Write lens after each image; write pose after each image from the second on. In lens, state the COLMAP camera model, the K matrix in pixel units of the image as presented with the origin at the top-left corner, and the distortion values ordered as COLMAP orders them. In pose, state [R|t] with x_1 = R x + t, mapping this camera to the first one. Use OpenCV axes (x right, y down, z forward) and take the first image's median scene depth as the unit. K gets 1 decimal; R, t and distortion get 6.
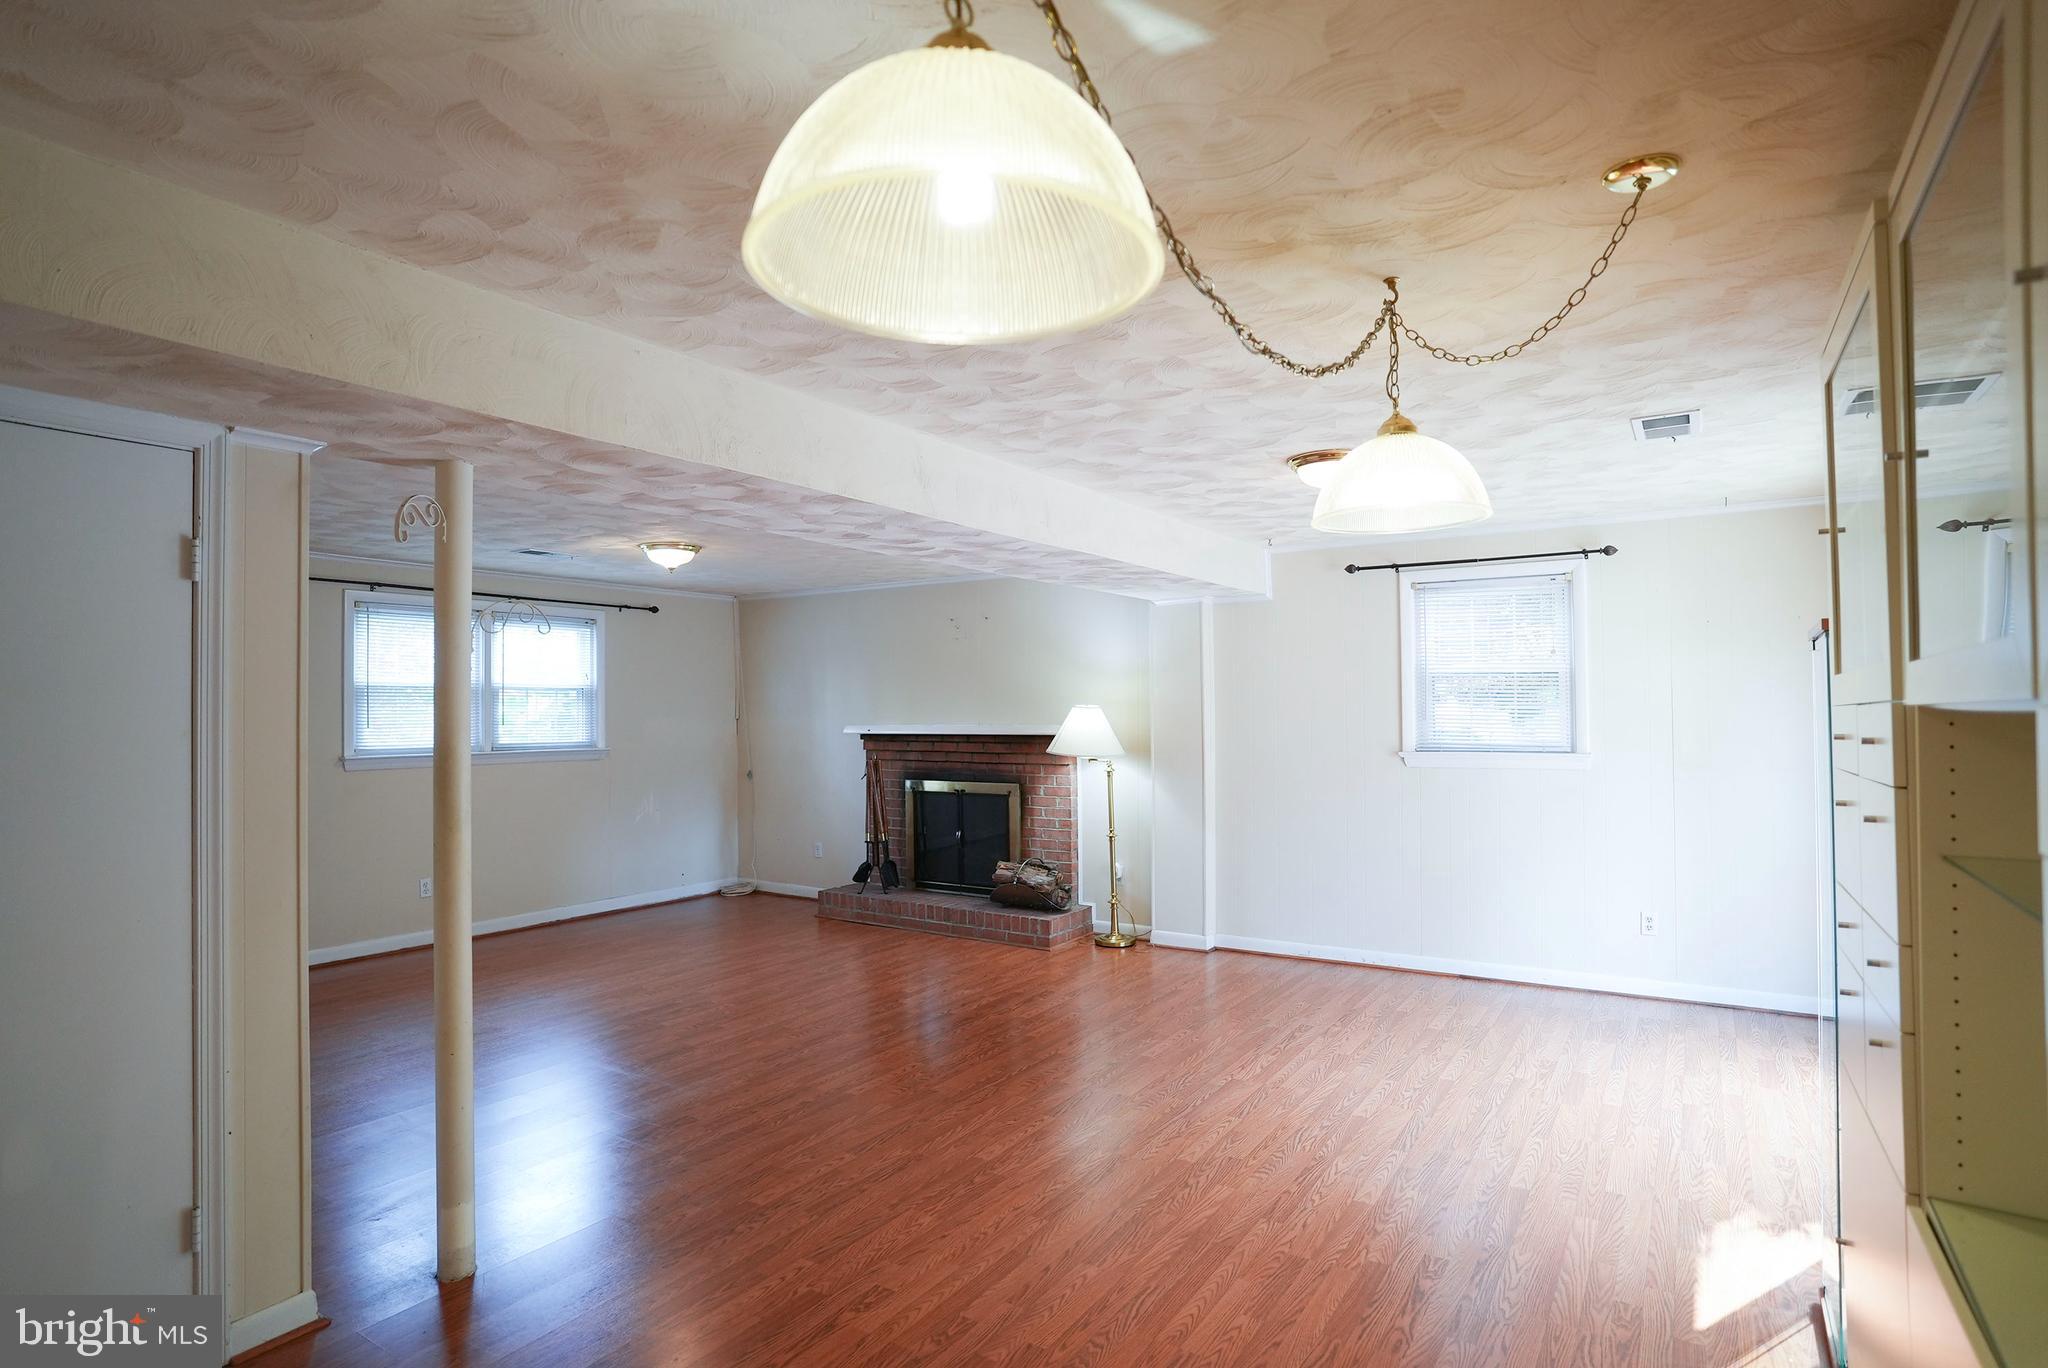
lens RADIAL K [[1065.6, 0, 1024.0], [0, 1065.6, 684.0], [0, 0, 1]] dist [-0.078647, 0.036549]
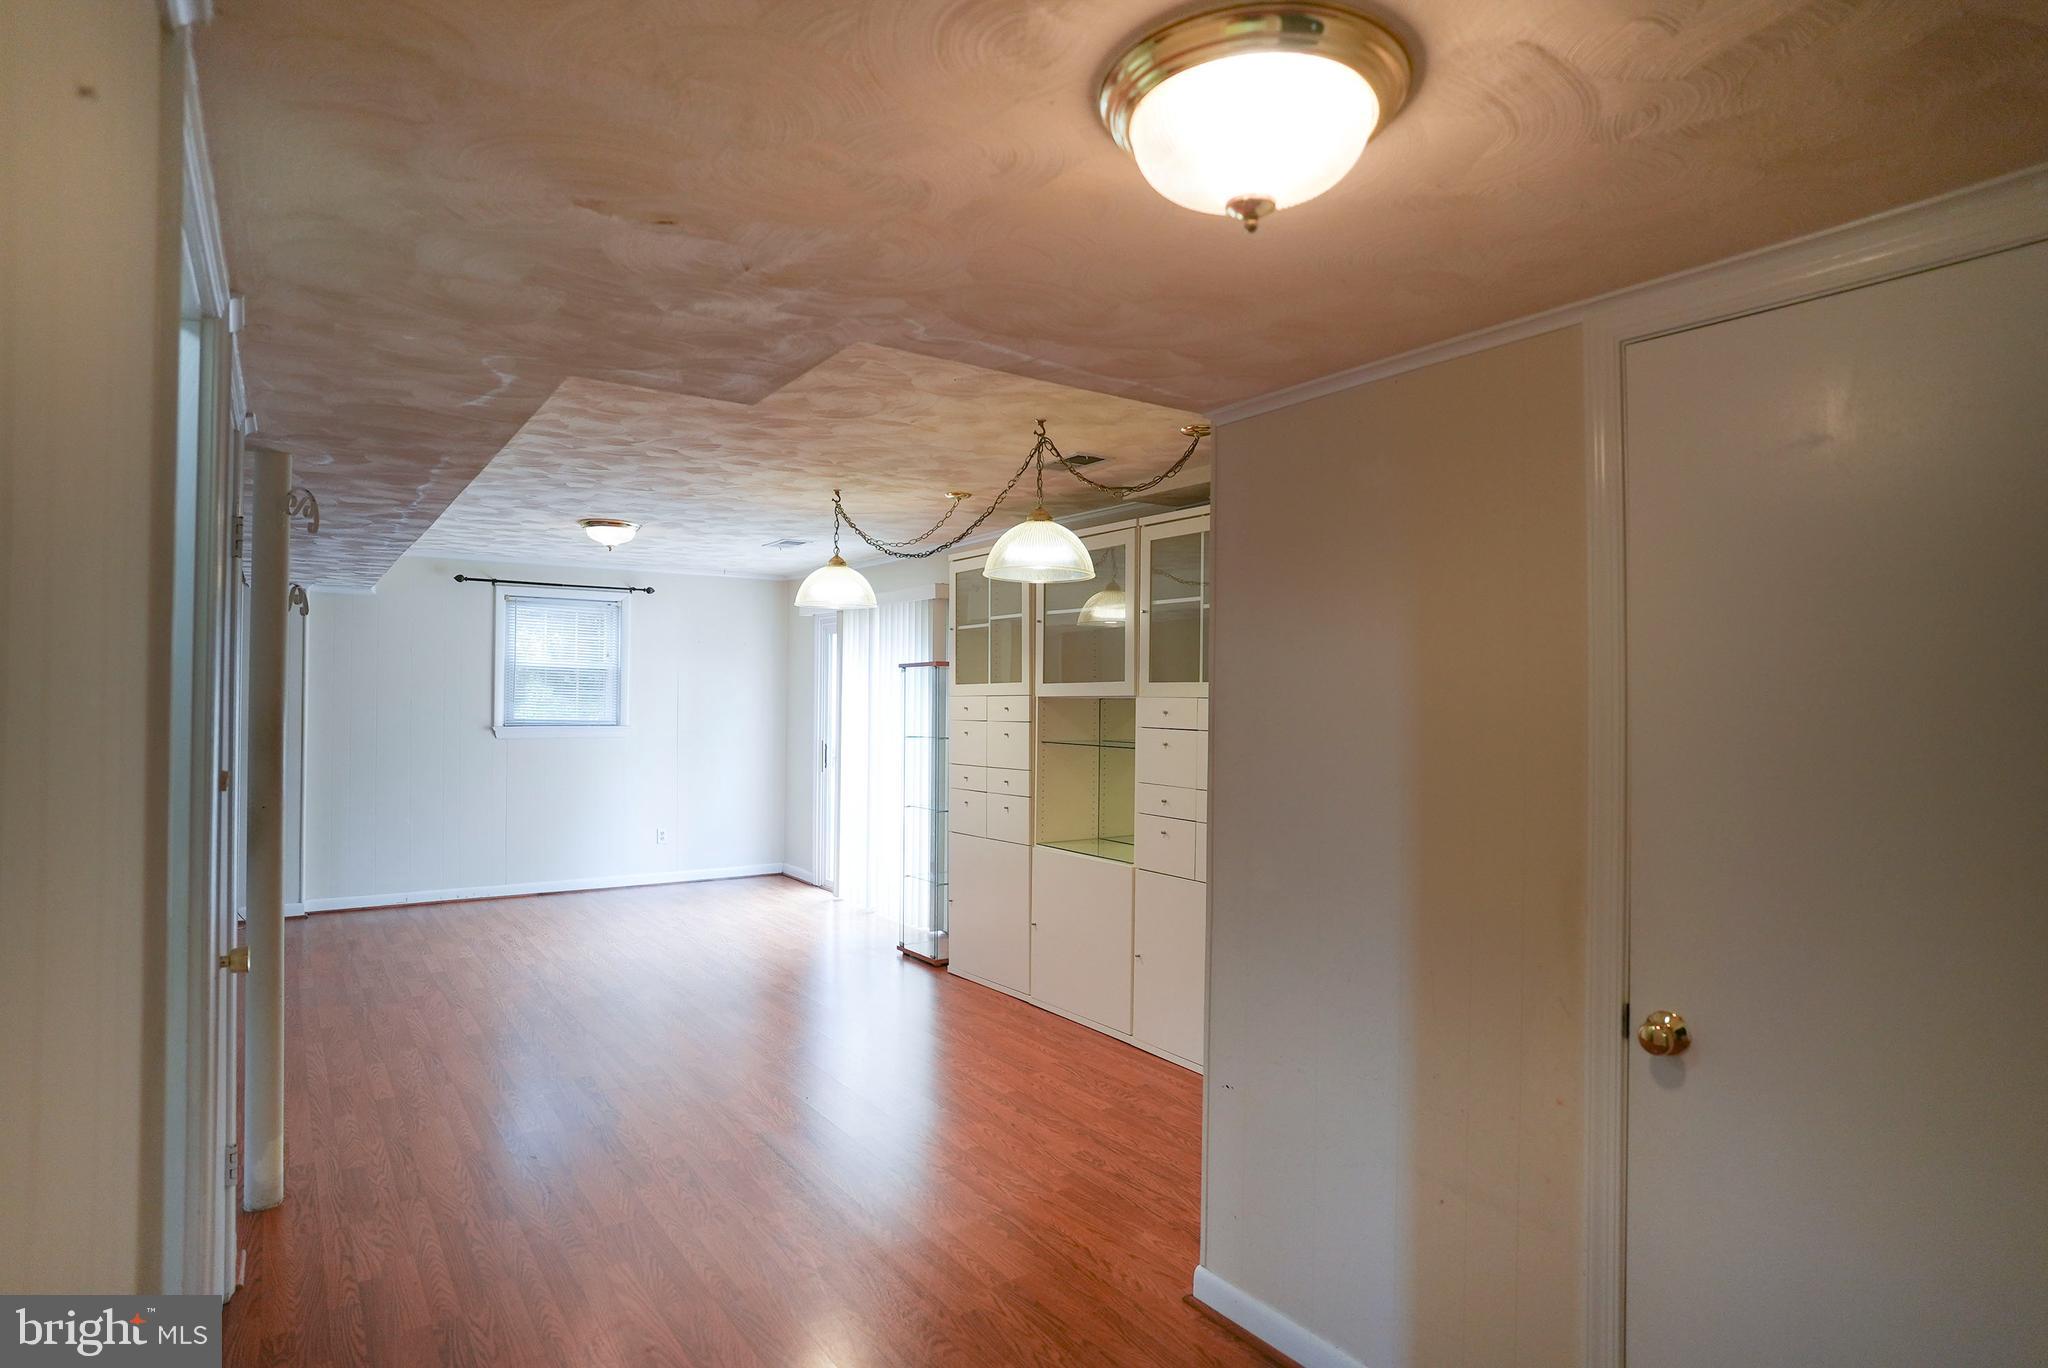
lens RADIAL K [[1065.6, 0, 1024.0], [0, 1065.6, 684.0], [0, 0, 1]] dist [-0.078647, 0.036549]
pose [[0.367806, 0.023915, 0.929595, -0.578307], [-0.033556, 0.999359, -0.012432, 0.006503], [-0.929297, -0.026621, 0.368373, -0.058083]]
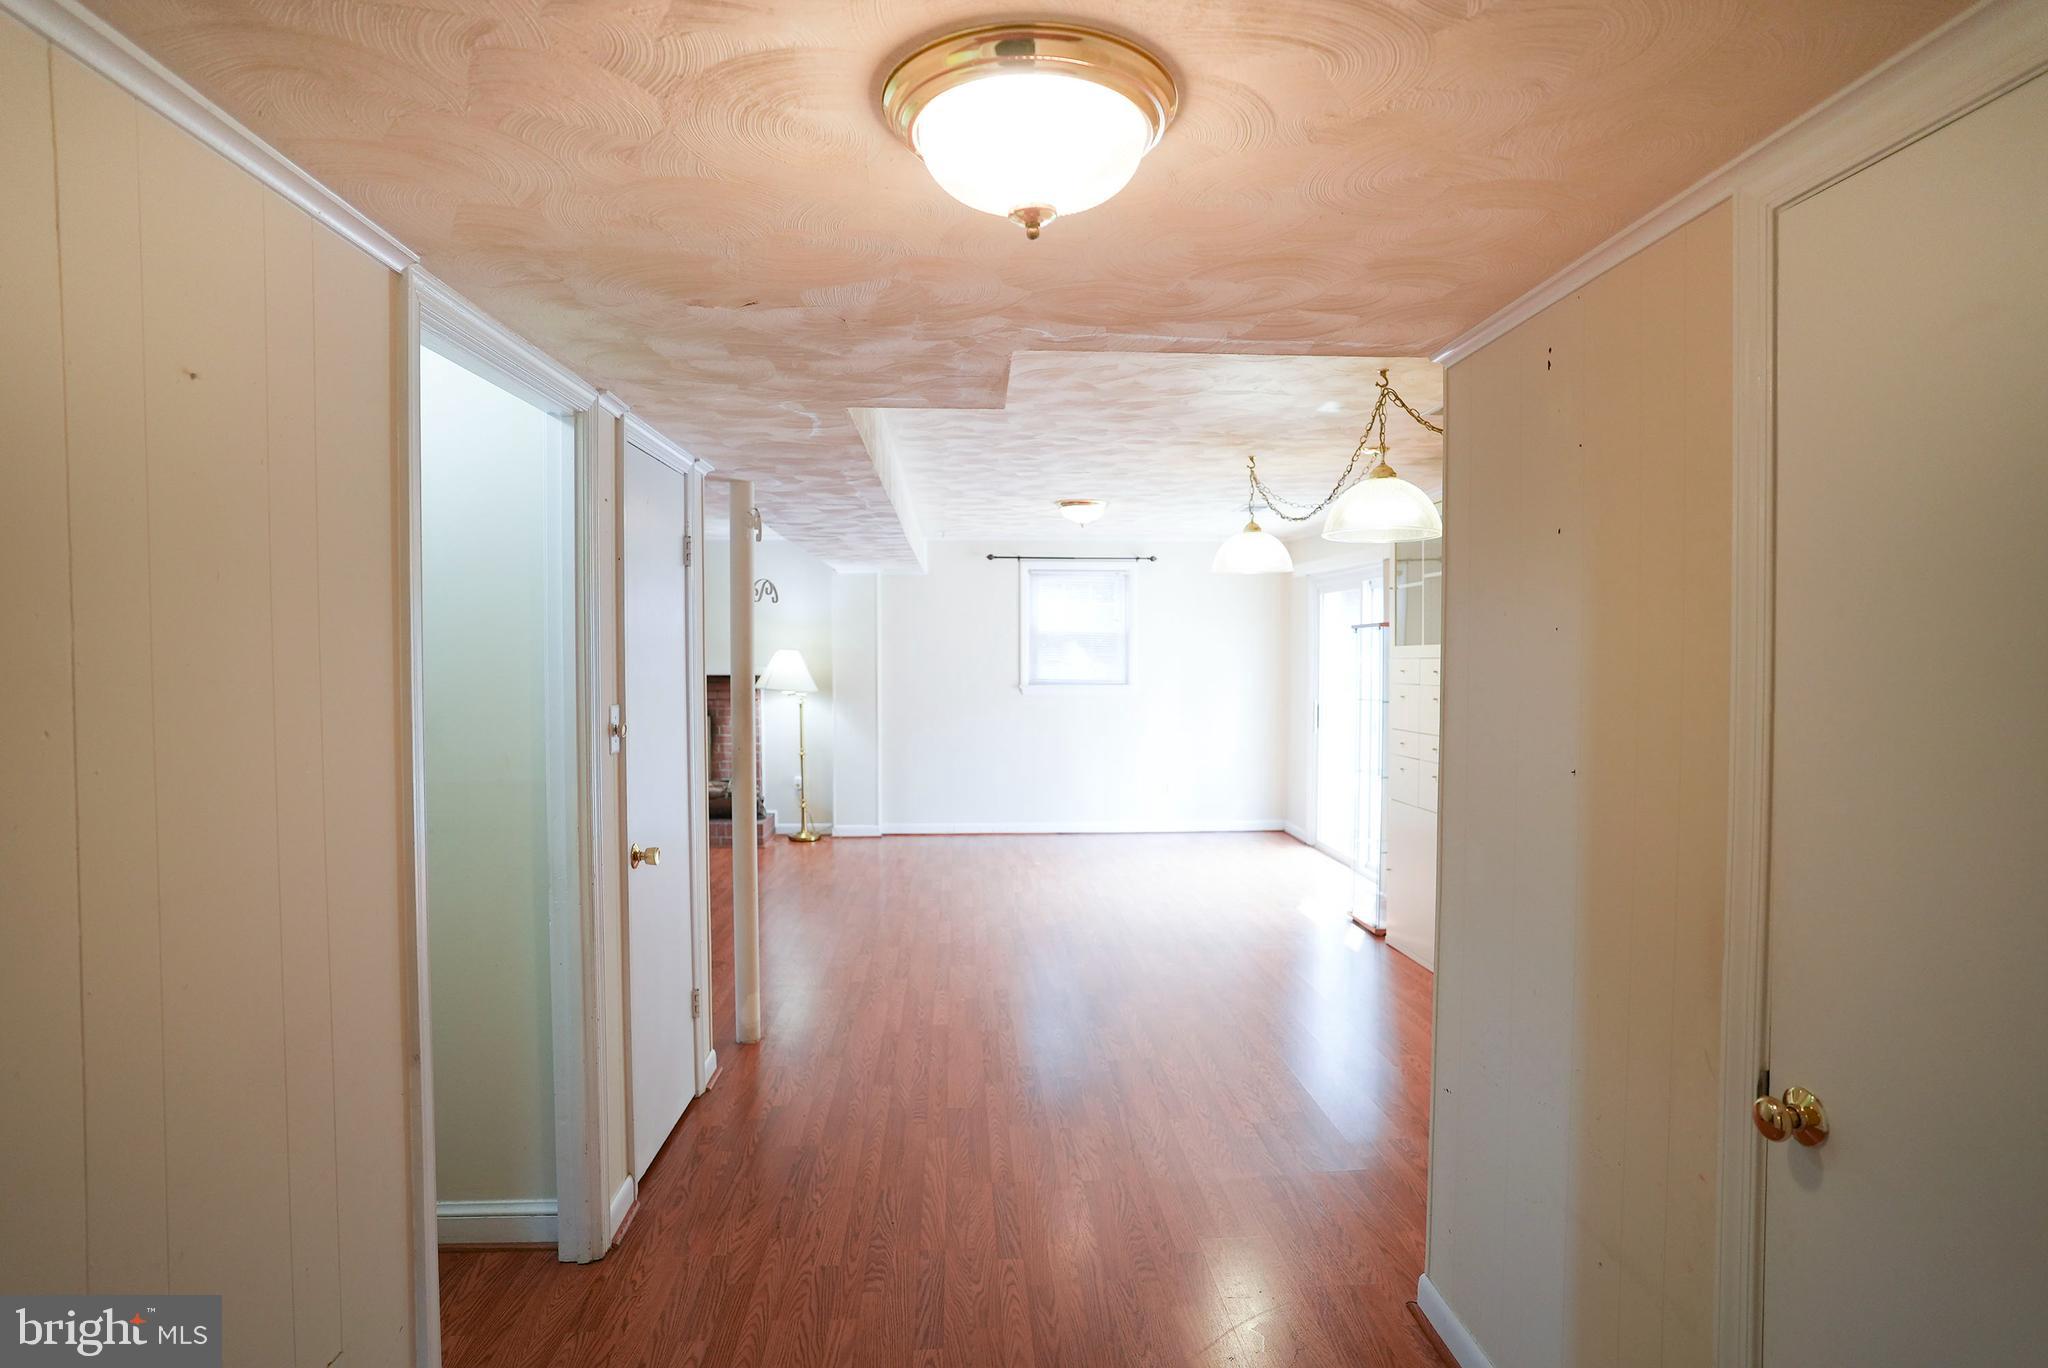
lens RADIAL K [[1065.6, 0, 1024.0], [0, 1065.6, 684.0], [0, 0, 1]] dist [-0.078647, 0.036549]
pose [[0.807073, -0.008828, 0.590386, -0.506764], [-0.022024, 0.998742, 0.045041, -0.004145], [-0.590041, -0.049354, 0.805863, -0.191297]]
